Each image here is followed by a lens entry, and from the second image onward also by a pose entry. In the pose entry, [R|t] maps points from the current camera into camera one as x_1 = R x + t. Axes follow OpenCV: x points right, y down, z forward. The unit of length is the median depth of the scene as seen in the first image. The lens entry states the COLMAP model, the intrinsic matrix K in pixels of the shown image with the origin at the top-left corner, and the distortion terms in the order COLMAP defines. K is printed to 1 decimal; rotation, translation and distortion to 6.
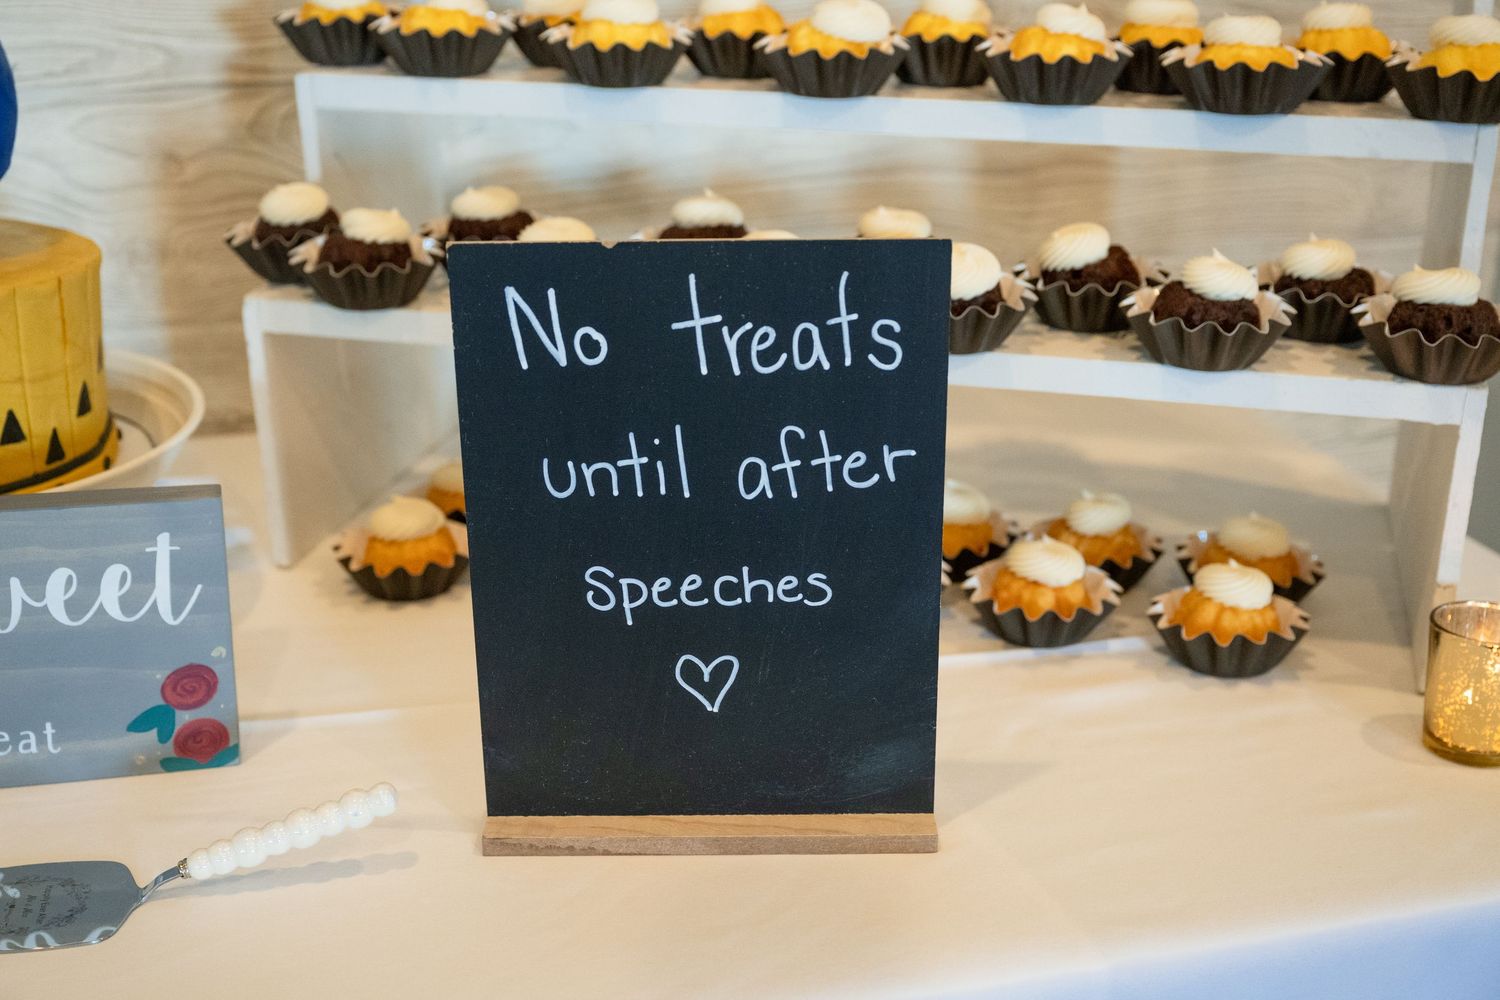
lens RADIAL K [[1947.1, 0, 750.0], [0, 1947.1, 500.0], [0, 0, 1]] dist [0.020695, 0.081188]
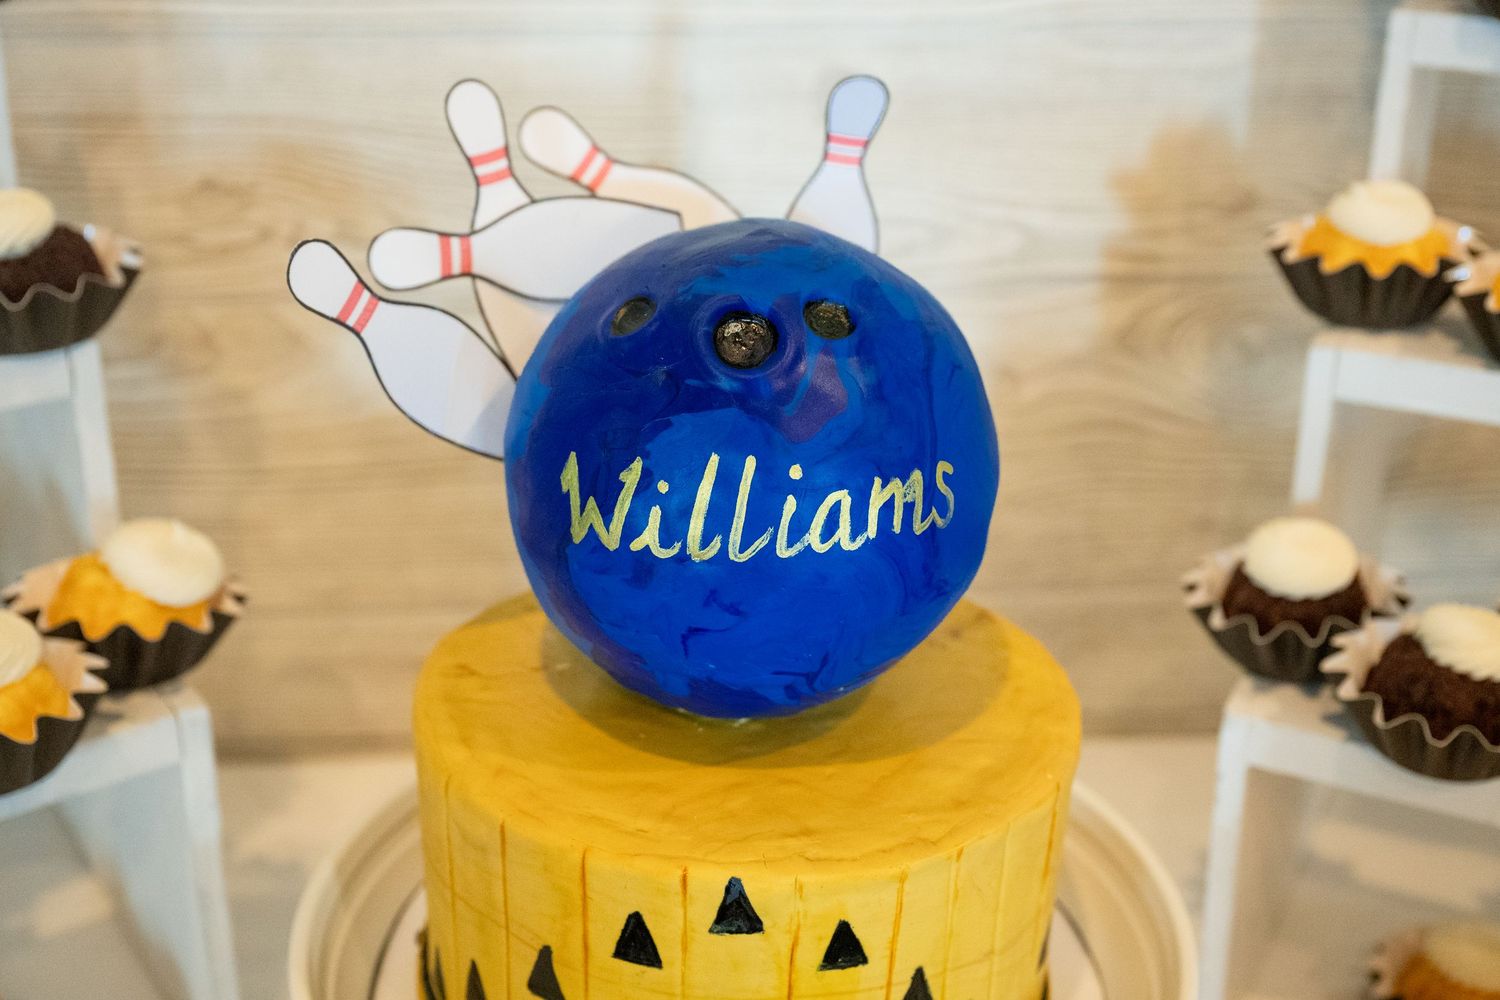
lens RADIAL K [[1947.1, 0, 750.0], [0, 1947.1, 500.0], [0, 0, 1]] dist [0.020695, 0.081188]
pose [[0.980800, 0.090011, -0.173003, -0.365117], [-0.076568, 0.993614, 0.082876, -0.253396], [0.179358, -0.068038, 0.981428, 0.415832]]
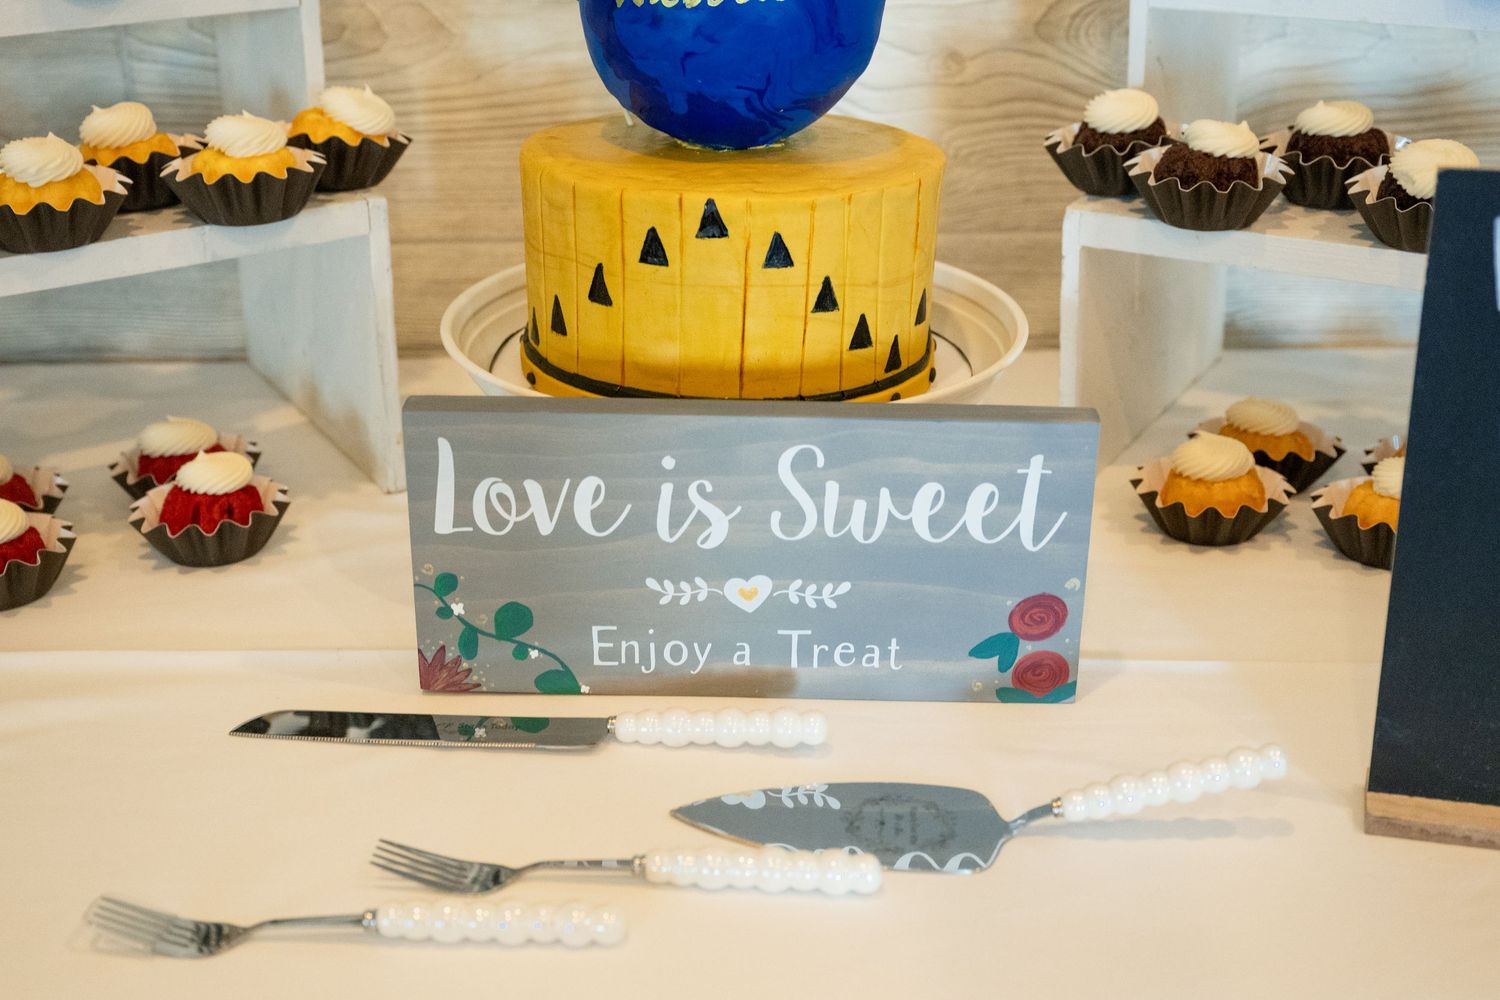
lens RADIAL K [[2080.7, 0, 750.0], [0, 2080.7, 500.0], [0, 0, 1]] dist [0.031354, 0.025060]
pose [[0.967470, 0.088172, -0.237123, -0.184471], [-0.079967, 0.995825, 0.044018, 0.005045], [0.240014, -0.023624, 0.970482, -0.021219]]
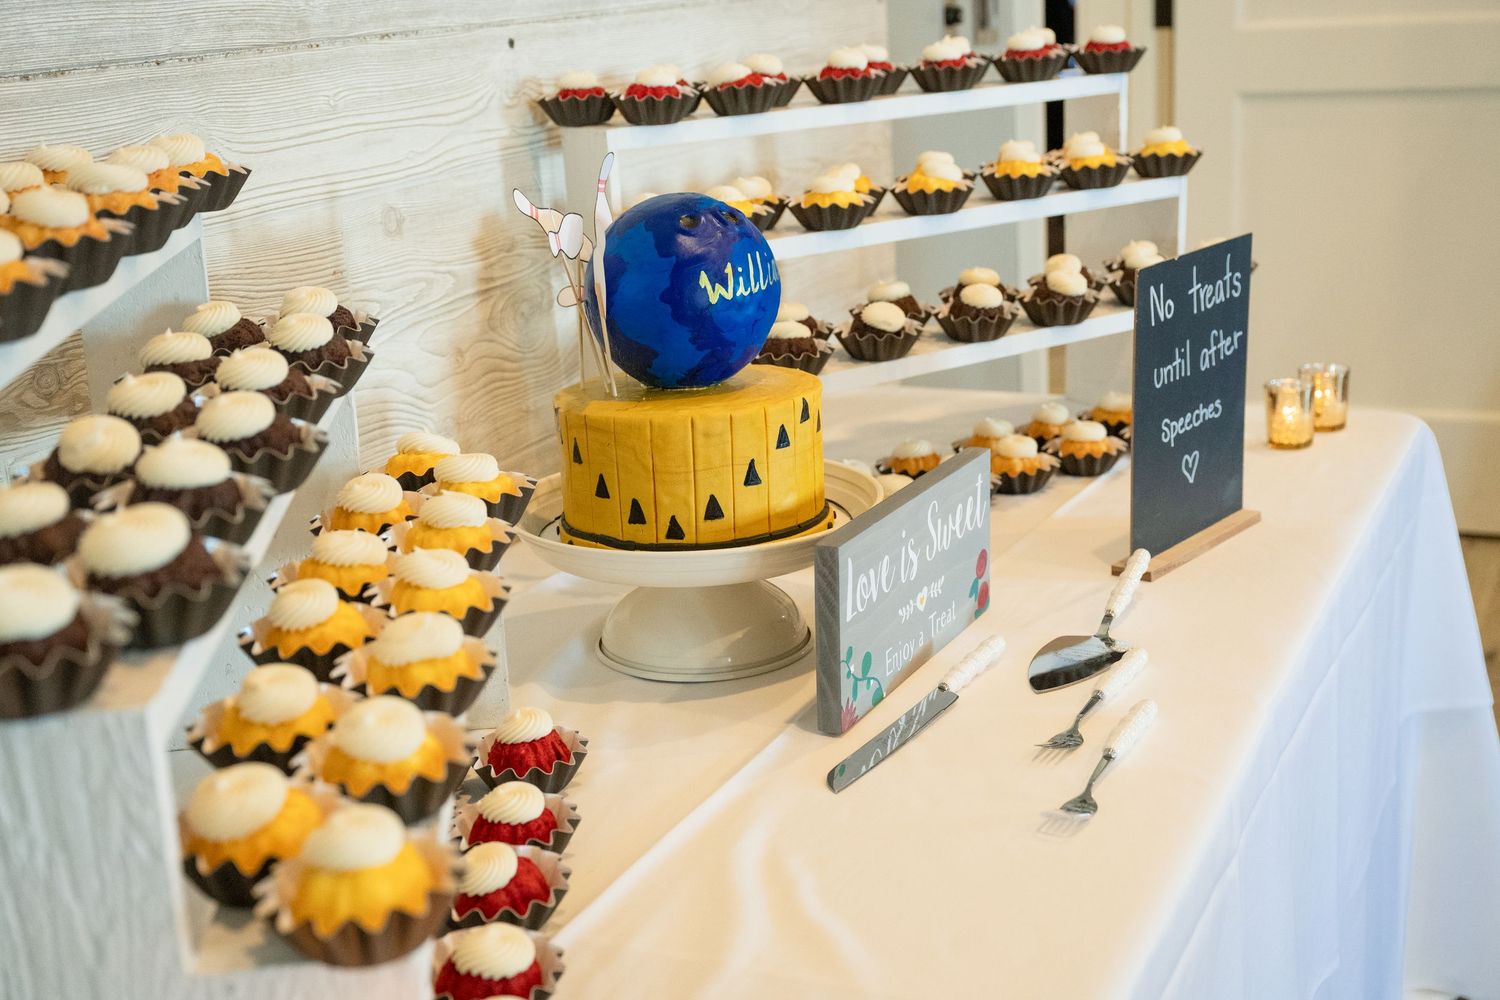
lens RADIAL K [[1918.8, 0, 750.0], [0, 1918.8, 500.0], [0, 0, 1]] dist [0.003680, 0.000104]
pose [[0.618189, -0.236442, 0.749625, -1.669050], [0.318647, 0.947190, 0.035980, -0.086736], [-0.718545, 0.216624, 0.660884, -0.000380]]
